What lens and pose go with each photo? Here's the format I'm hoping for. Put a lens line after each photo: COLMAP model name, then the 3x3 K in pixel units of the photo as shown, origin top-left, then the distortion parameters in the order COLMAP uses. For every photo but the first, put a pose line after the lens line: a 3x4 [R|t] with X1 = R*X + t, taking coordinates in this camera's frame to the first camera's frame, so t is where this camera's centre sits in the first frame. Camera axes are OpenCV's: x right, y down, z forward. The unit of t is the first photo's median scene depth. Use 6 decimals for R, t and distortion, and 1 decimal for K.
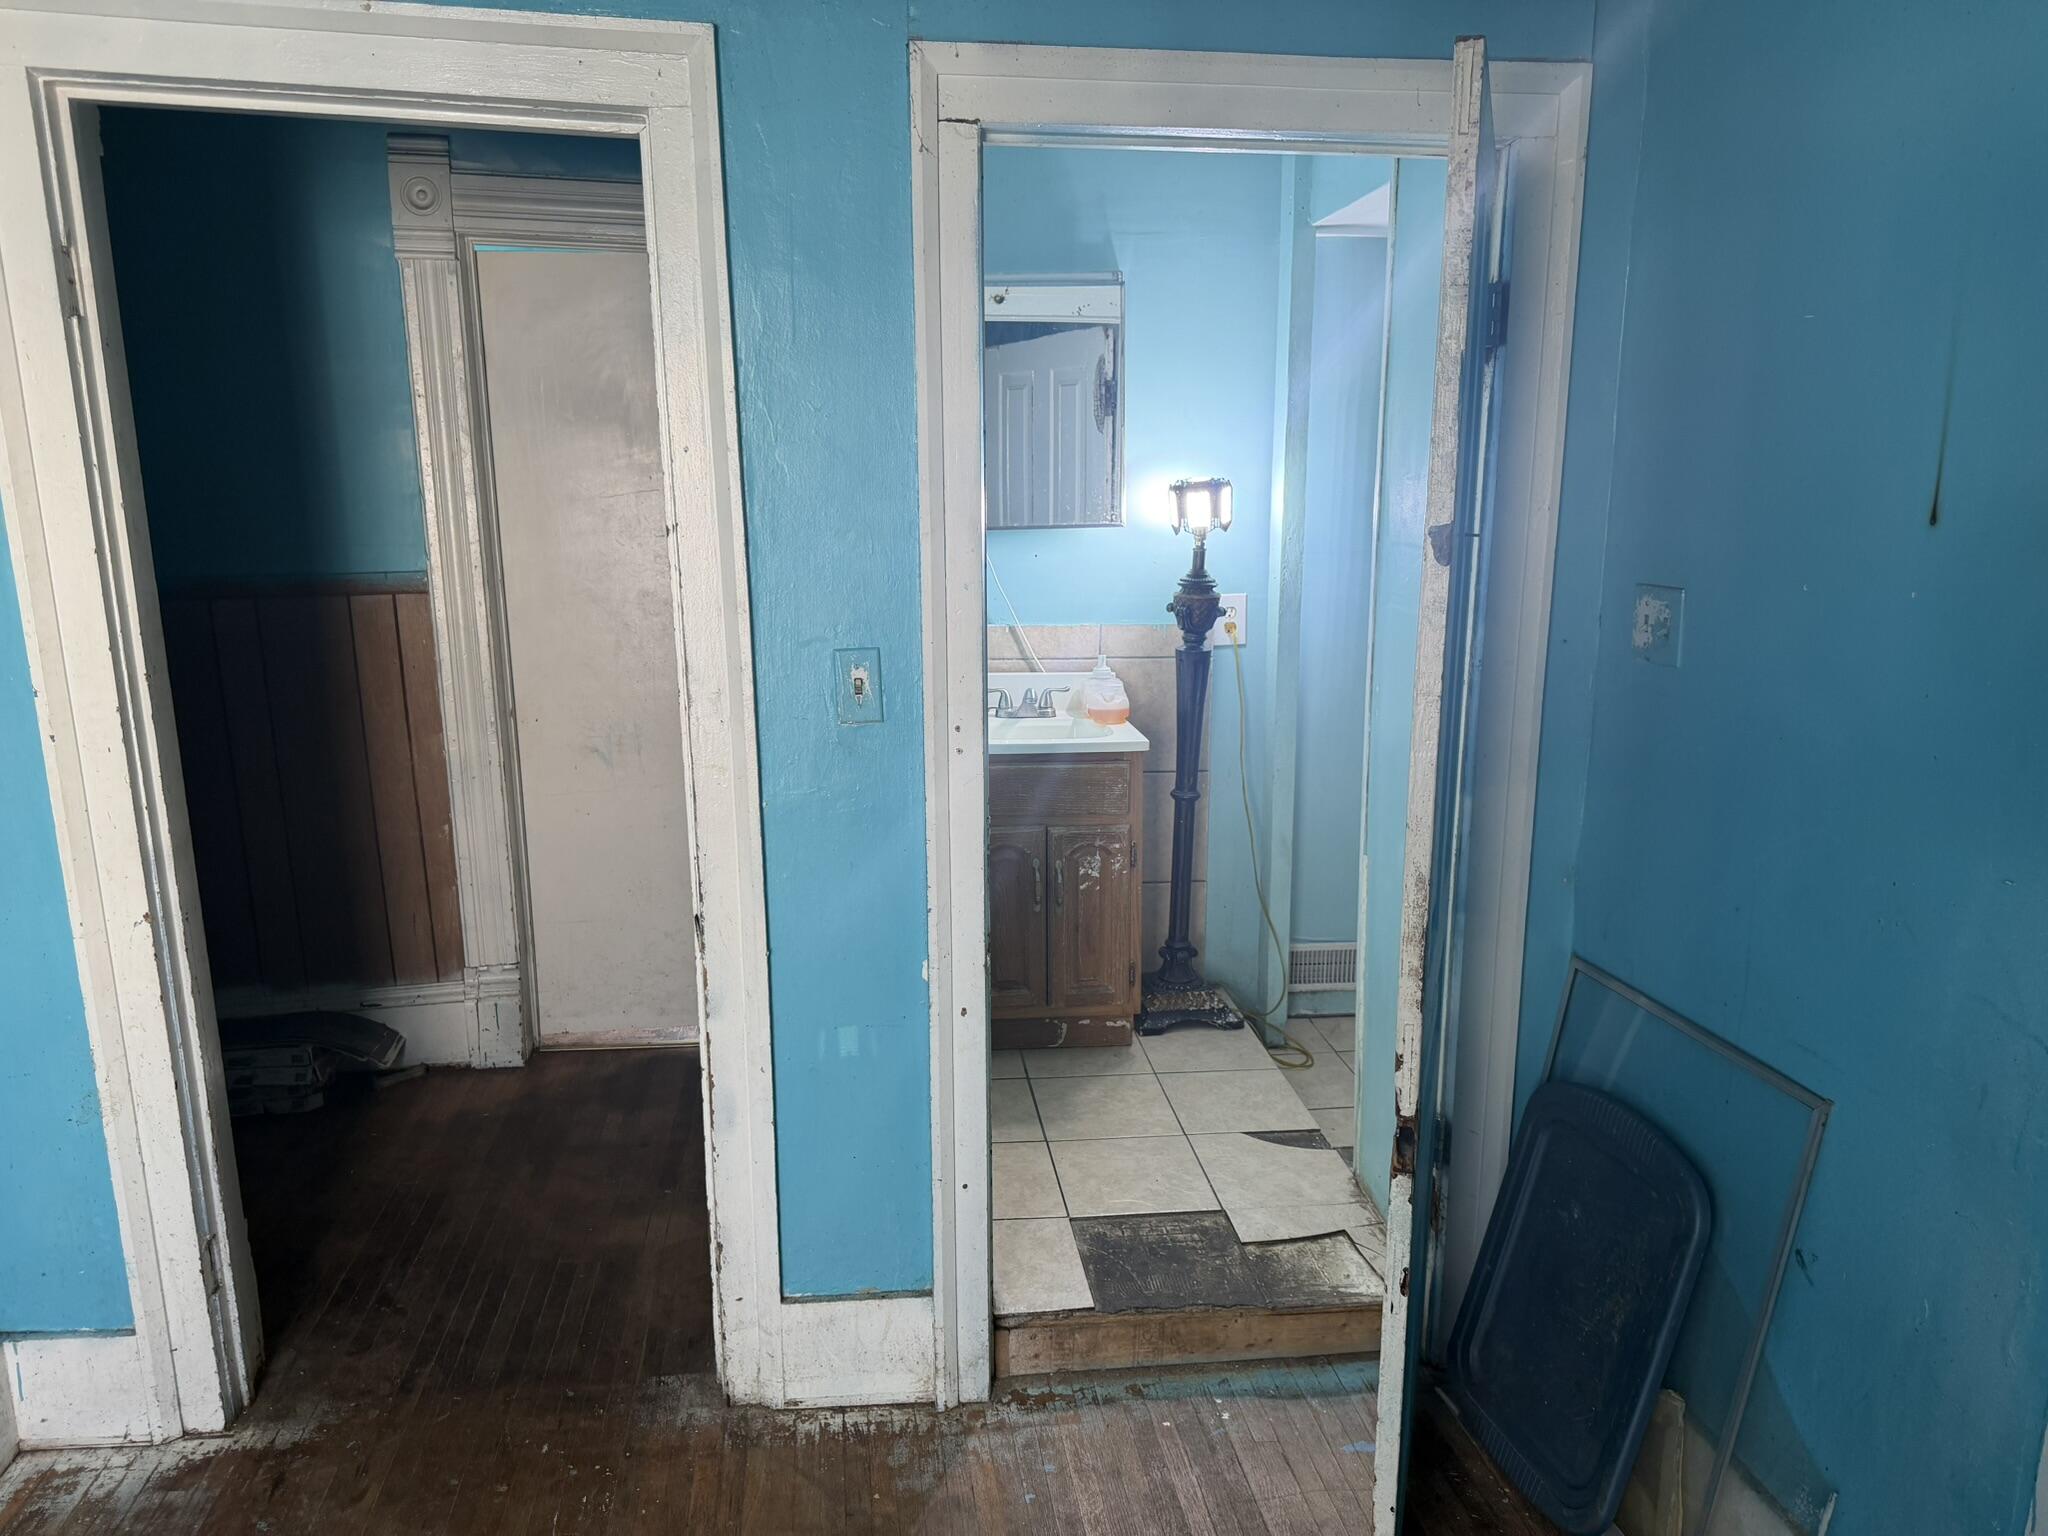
lens RADIAL K [[1426.6, 0, 1027.0], [0, 1426.6, 771.5], [0, 0, 1]] dist [0.002890, -0.012107]
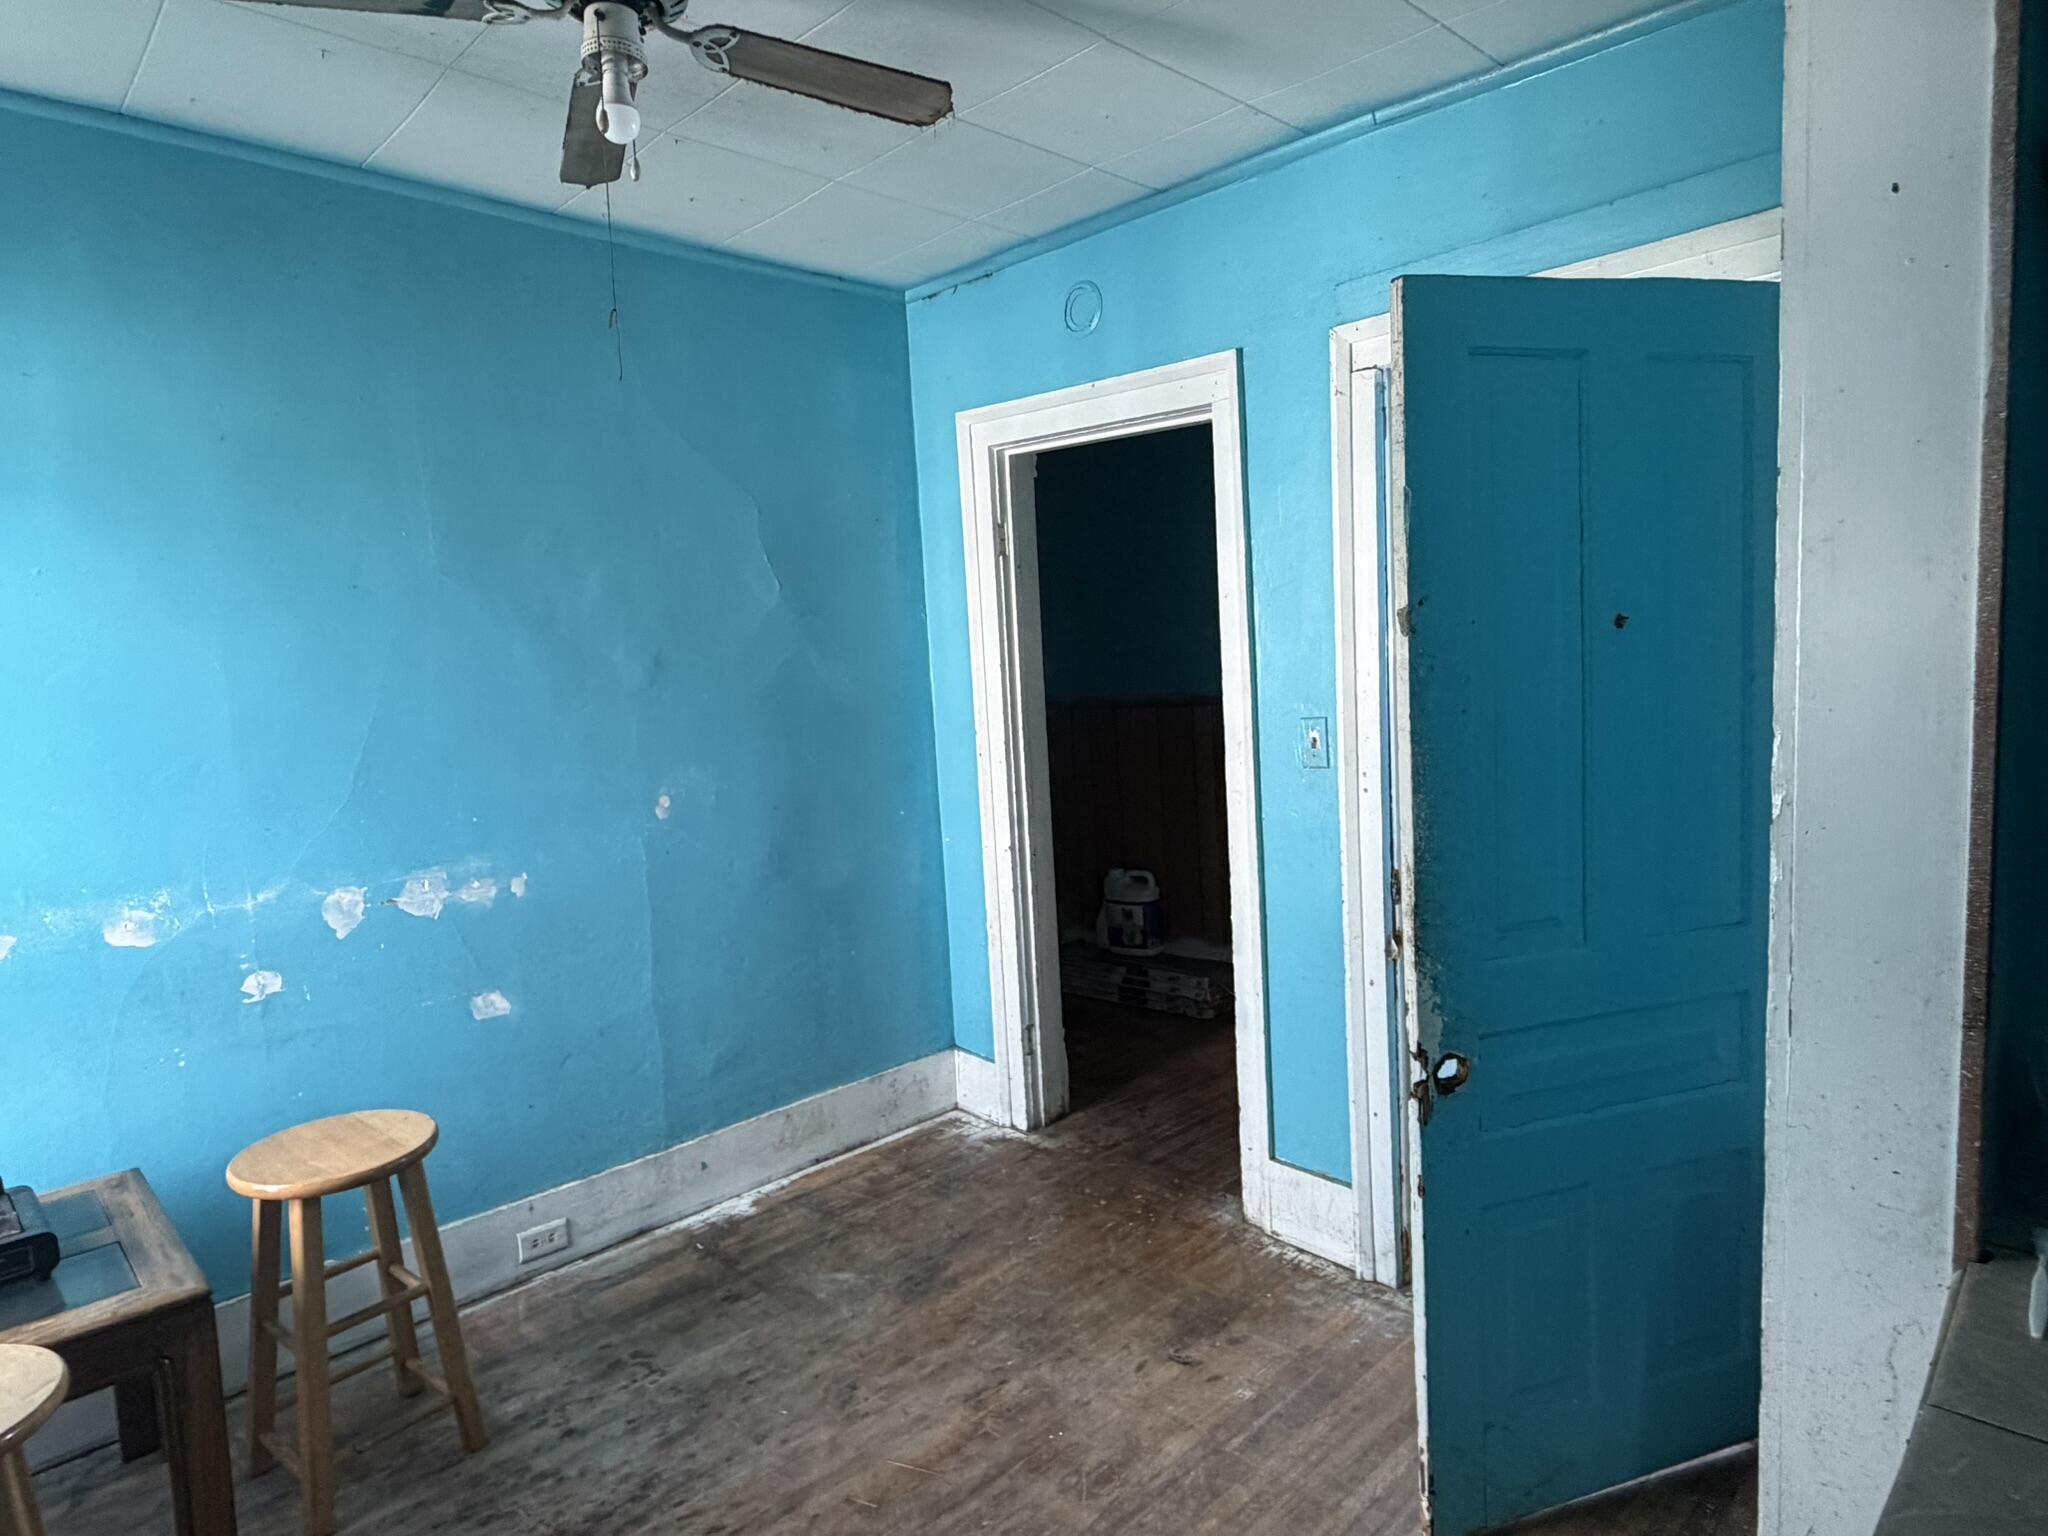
lens RADIAL K [[1184.0, 0, 1023.2], [0, 1184.0, 765.0], [0, 0, 1]] dist [-0.038673, -0.000290]
pose [[0.587241, 0.040426, -0.808402, 0.668371], [-0.122394, 0.991702, -0.039317, 0.046847], [0.800105, 0.122033, 0.587316, 0.027249]]
